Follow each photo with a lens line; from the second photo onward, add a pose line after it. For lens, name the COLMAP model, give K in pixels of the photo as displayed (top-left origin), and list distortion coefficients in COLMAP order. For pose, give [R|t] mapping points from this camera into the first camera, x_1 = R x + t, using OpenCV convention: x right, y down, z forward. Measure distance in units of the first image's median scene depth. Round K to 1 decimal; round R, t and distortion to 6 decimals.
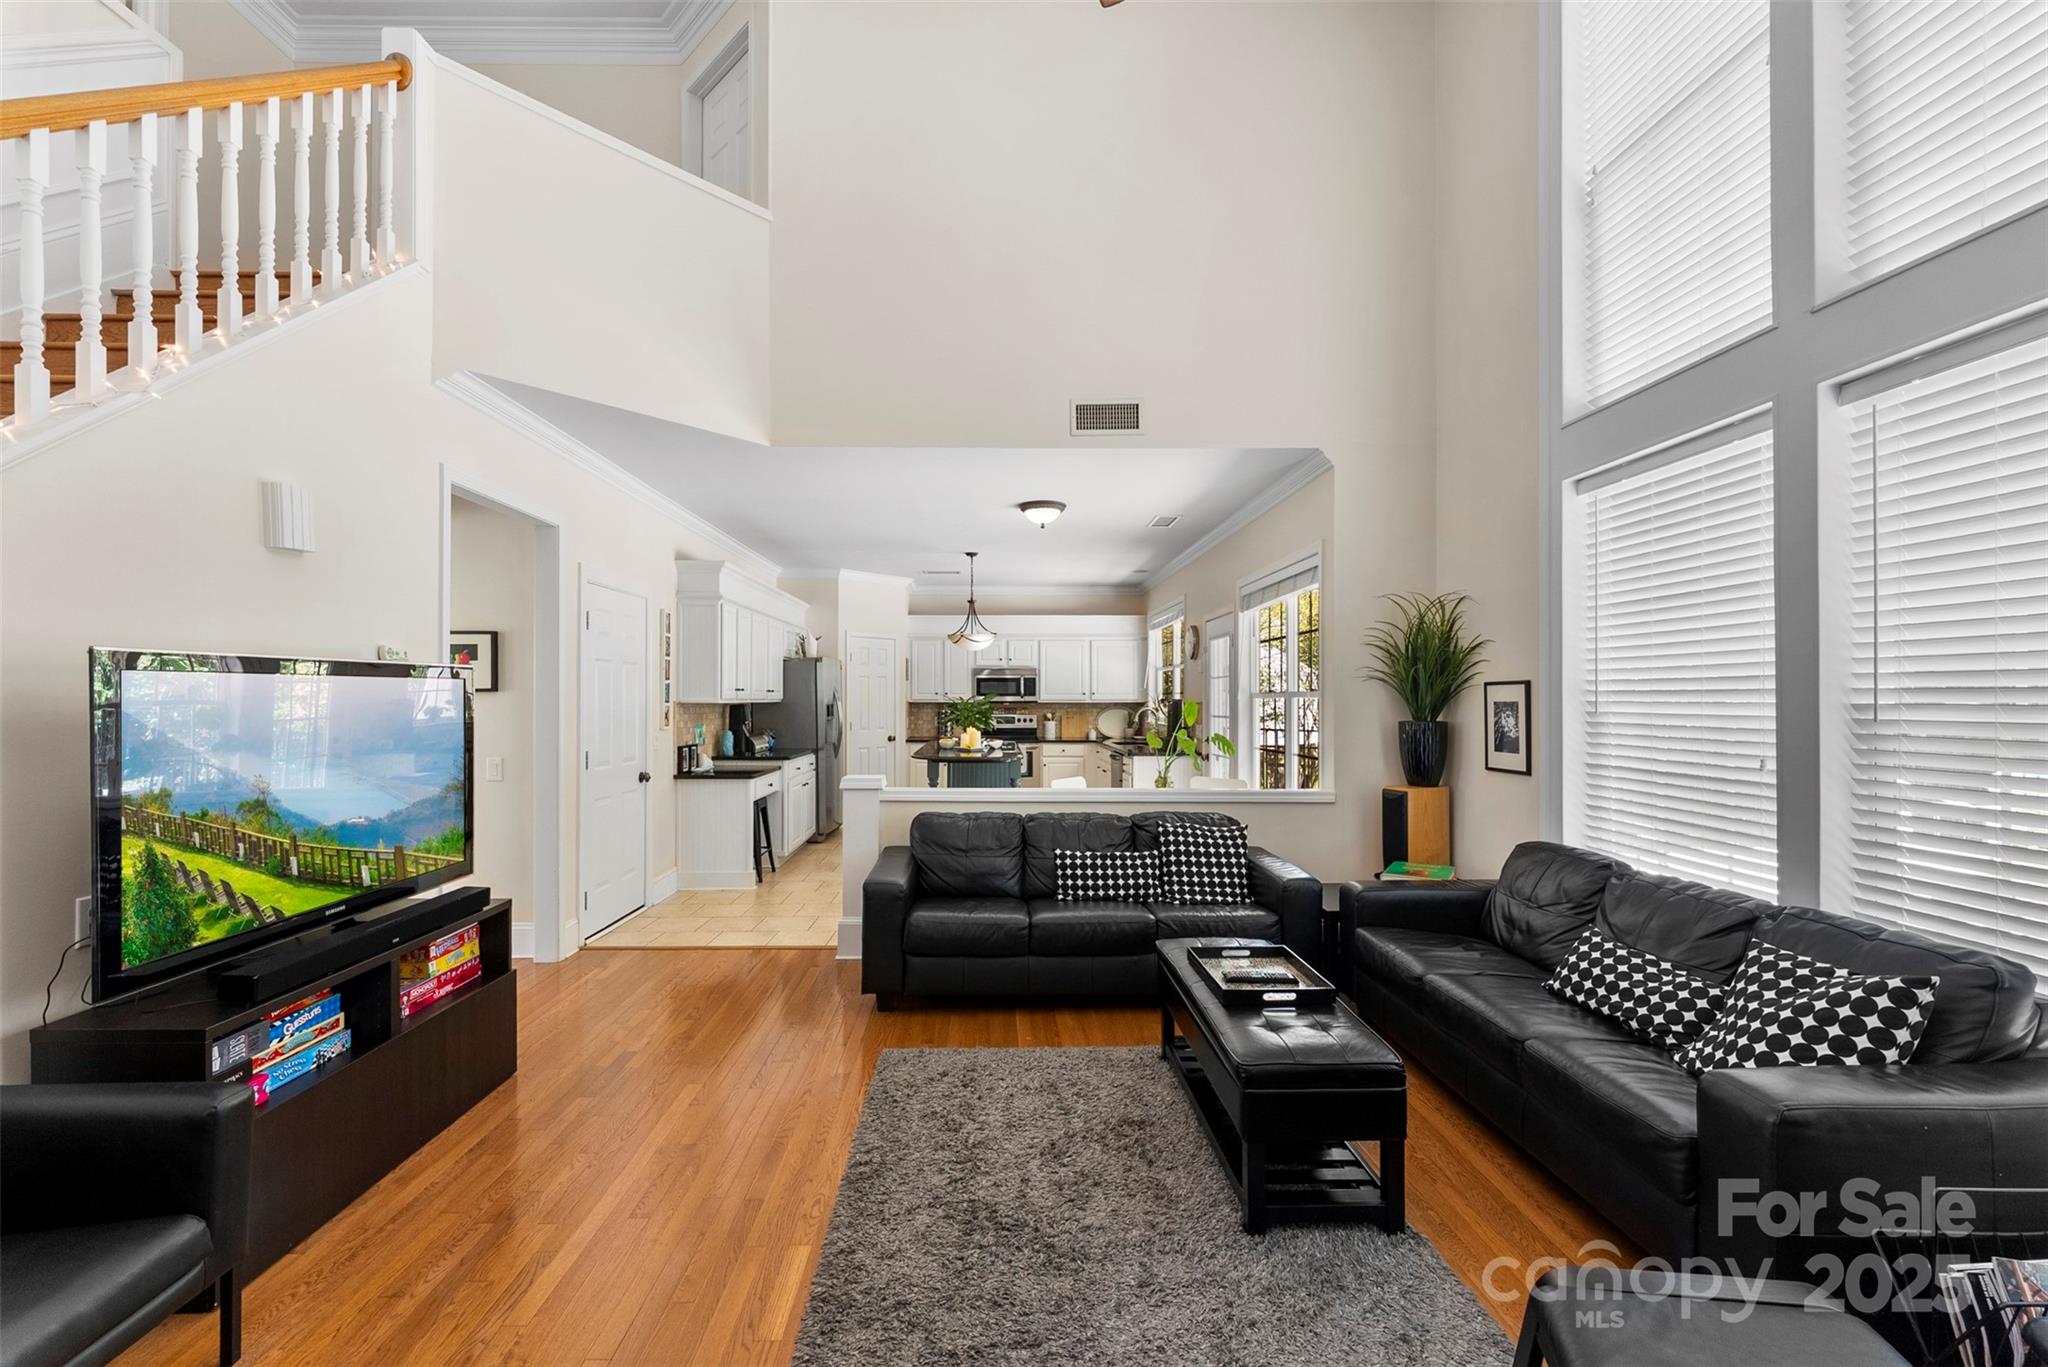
lens RADIAL K [[832.1, 0, 997.4], [0, 832.1, 696.2], [0, 0, 1]] dist [0.001261, 0.000189]
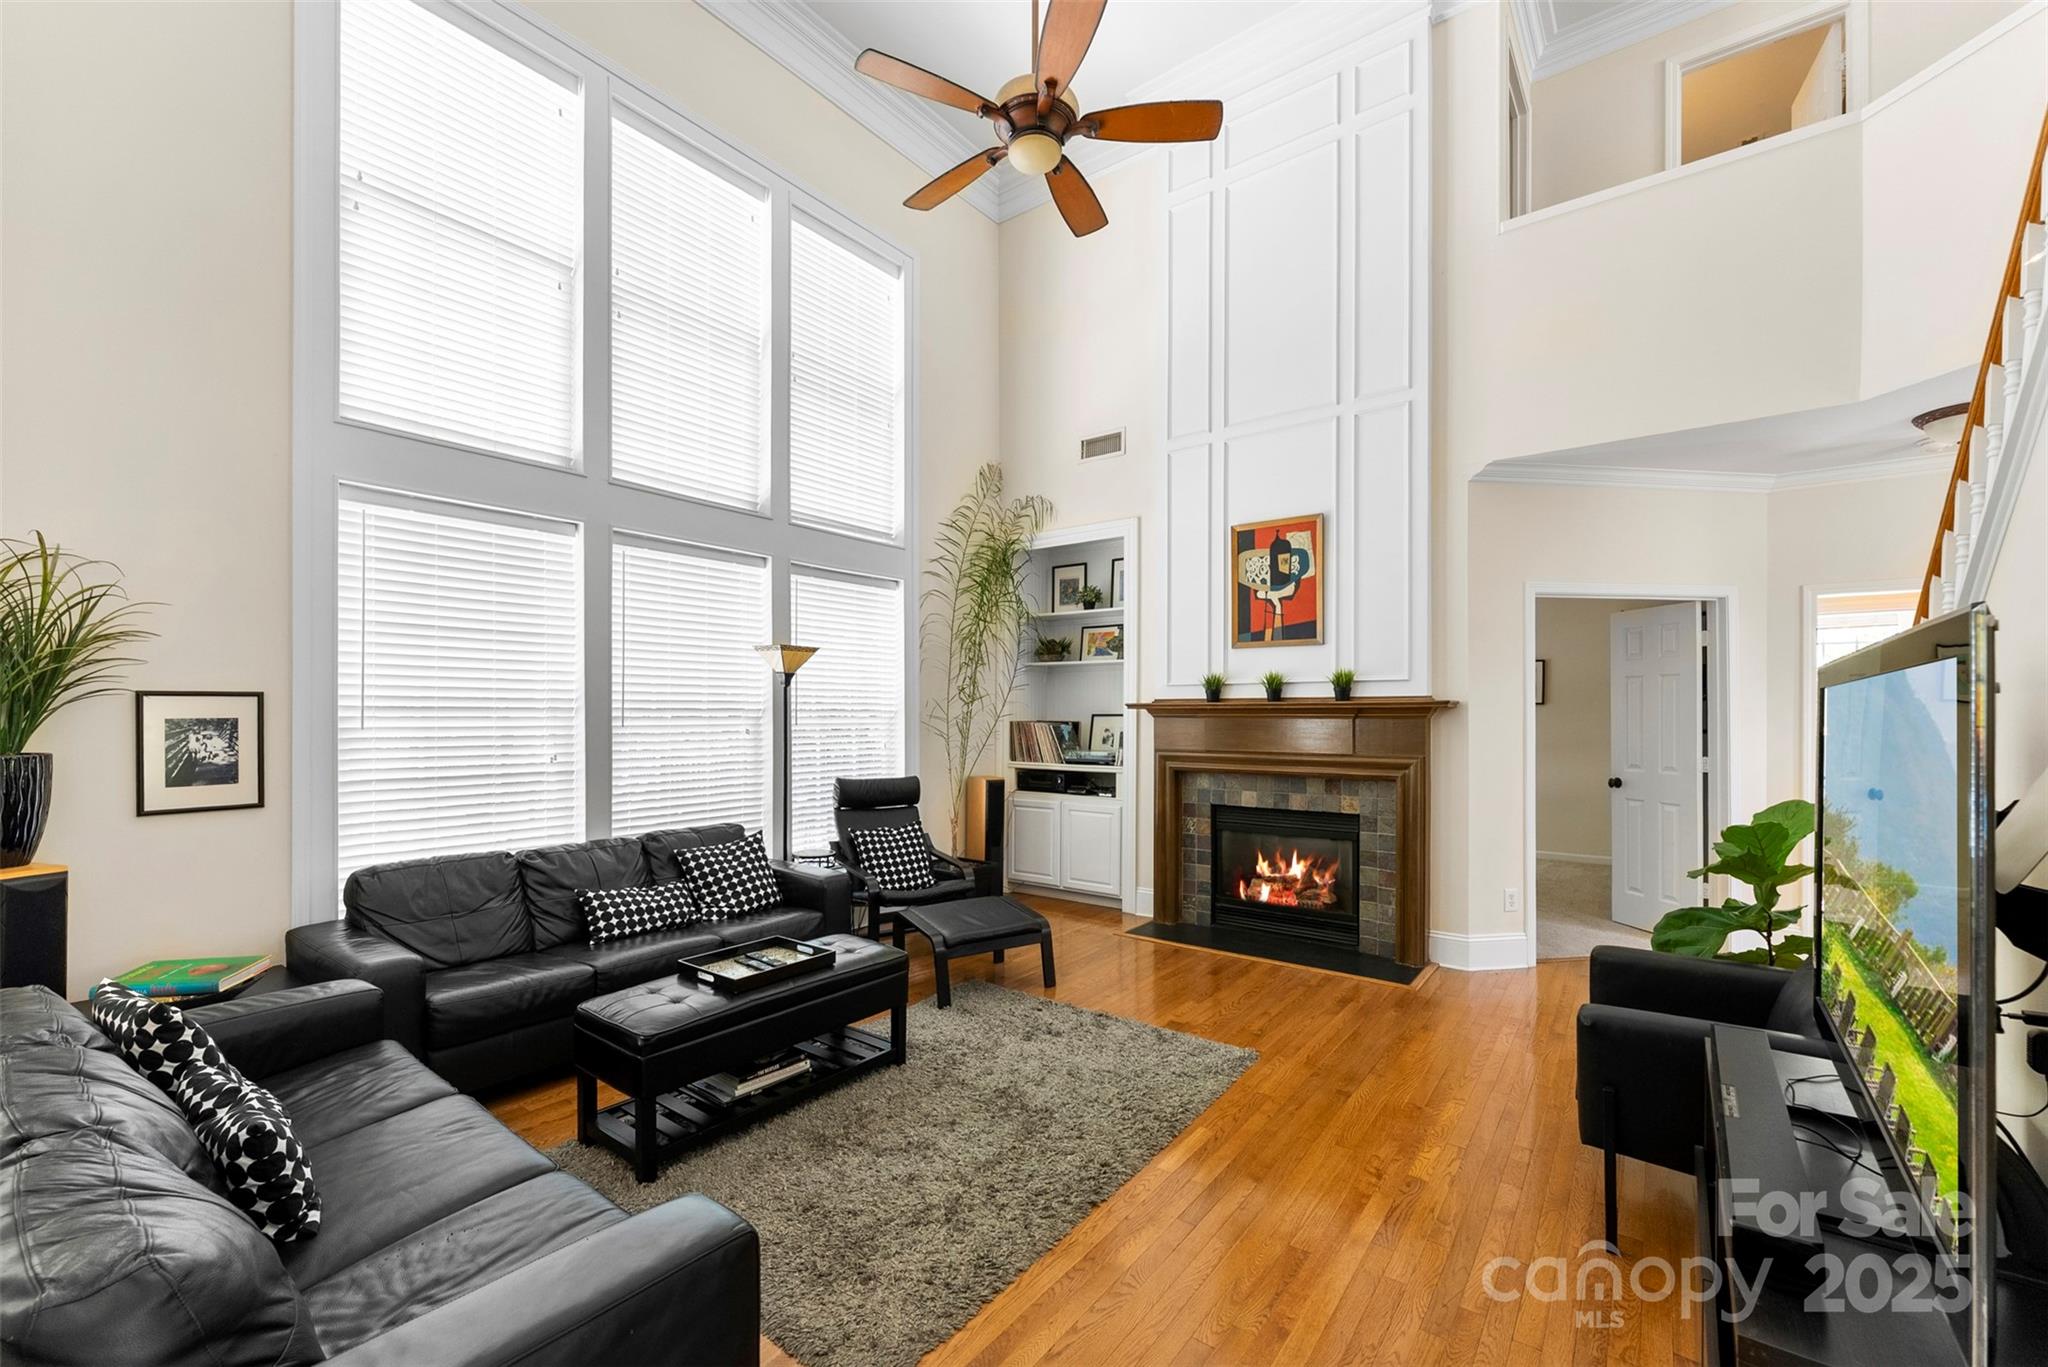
lens RADIAL K [[832.1, 0, 1034.3], [0, 832.1, 708.4], [0, 0, 1]] dist [0.001261, 0.000189]
pose [[-0.789662, -0.004682, 0.613524, -0.439405], [-0.007447, 0.999970, -0.001955, -0.006713], [-0.613497, -0.006112, -0.789674, 1.093662]]
